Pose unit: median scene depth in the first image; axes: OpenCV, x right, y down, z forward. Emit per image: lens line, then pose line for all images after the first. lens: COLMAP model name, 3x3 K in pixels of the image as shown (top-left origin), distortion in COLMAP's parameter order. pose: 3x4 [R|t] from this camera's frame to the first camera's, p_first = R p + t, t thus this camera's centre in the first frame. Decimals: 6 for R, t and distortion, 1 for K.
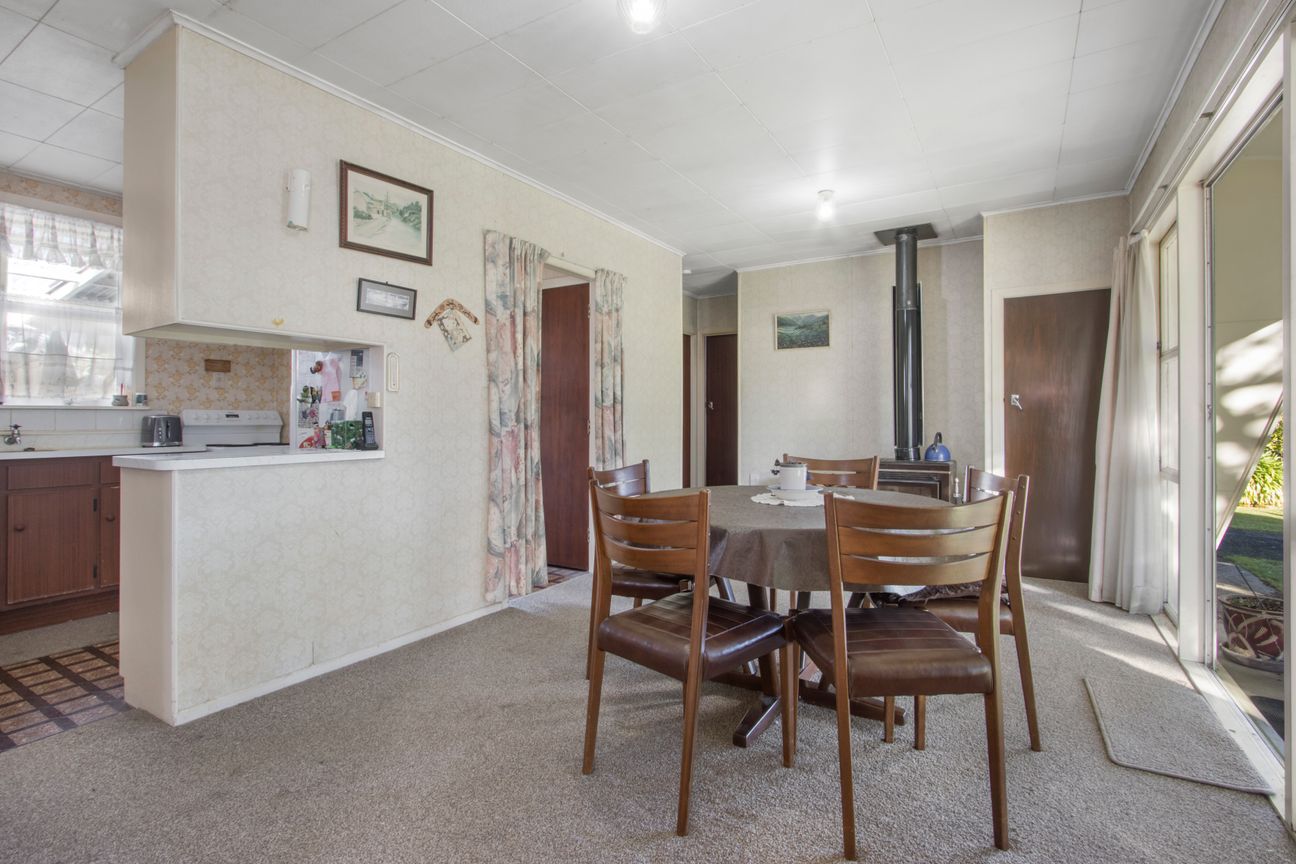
lens RADIAL K [[610.7, 0, 648.8], [0, 610.7, 414.4], [0, 0, 1]] dist [-0.020439, 0.000370]
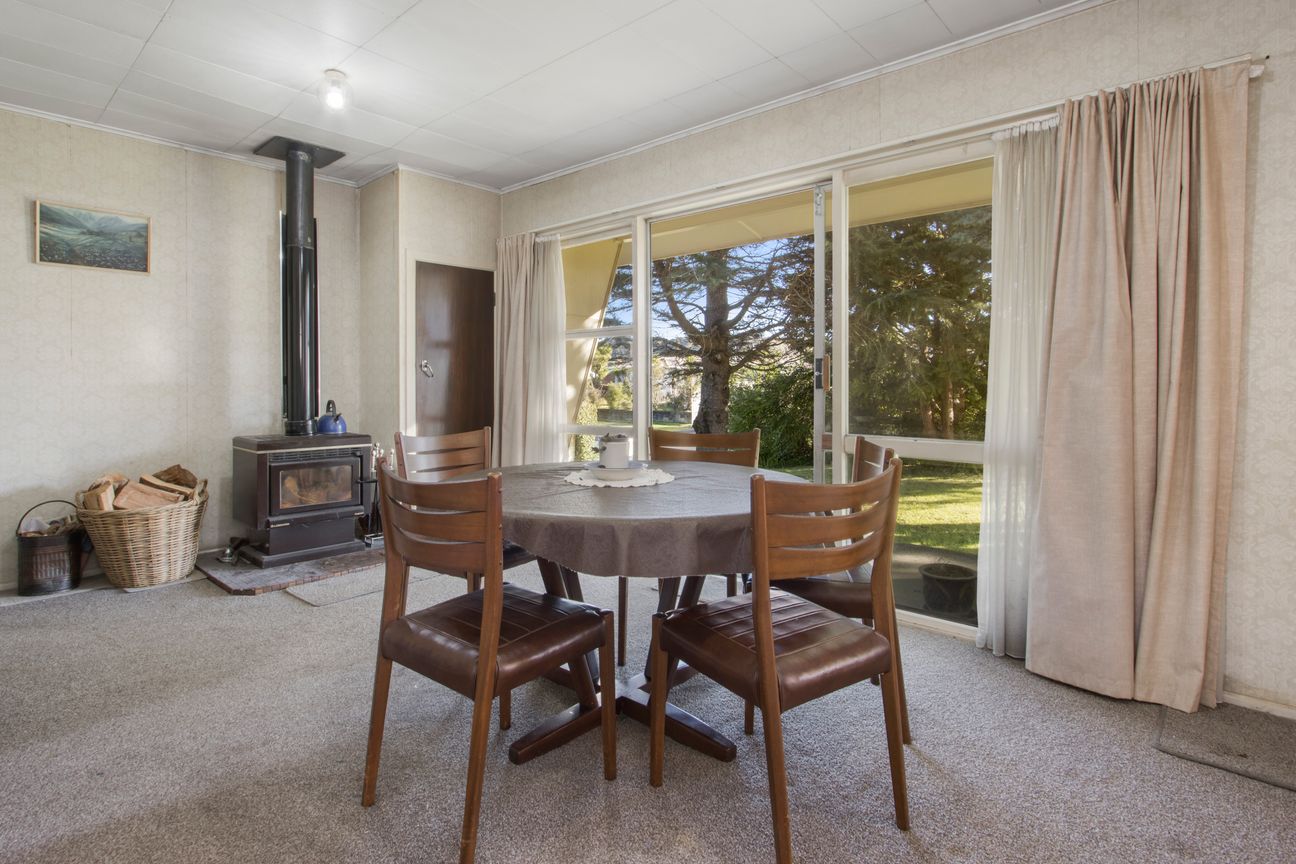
lens RADIAL K [[642.5, 0, 644.5], [0, 642.5, 390.9], [0, 0, 1]] dist [-0.000378, 0.000105]
pose [[0.189286, -0.009419, 0.981877, -0.285040], [-0.007906, 0.999907, 0.011116, 0.002938], [-0.981890, -0.009867, 0.189194, 0.346913]]
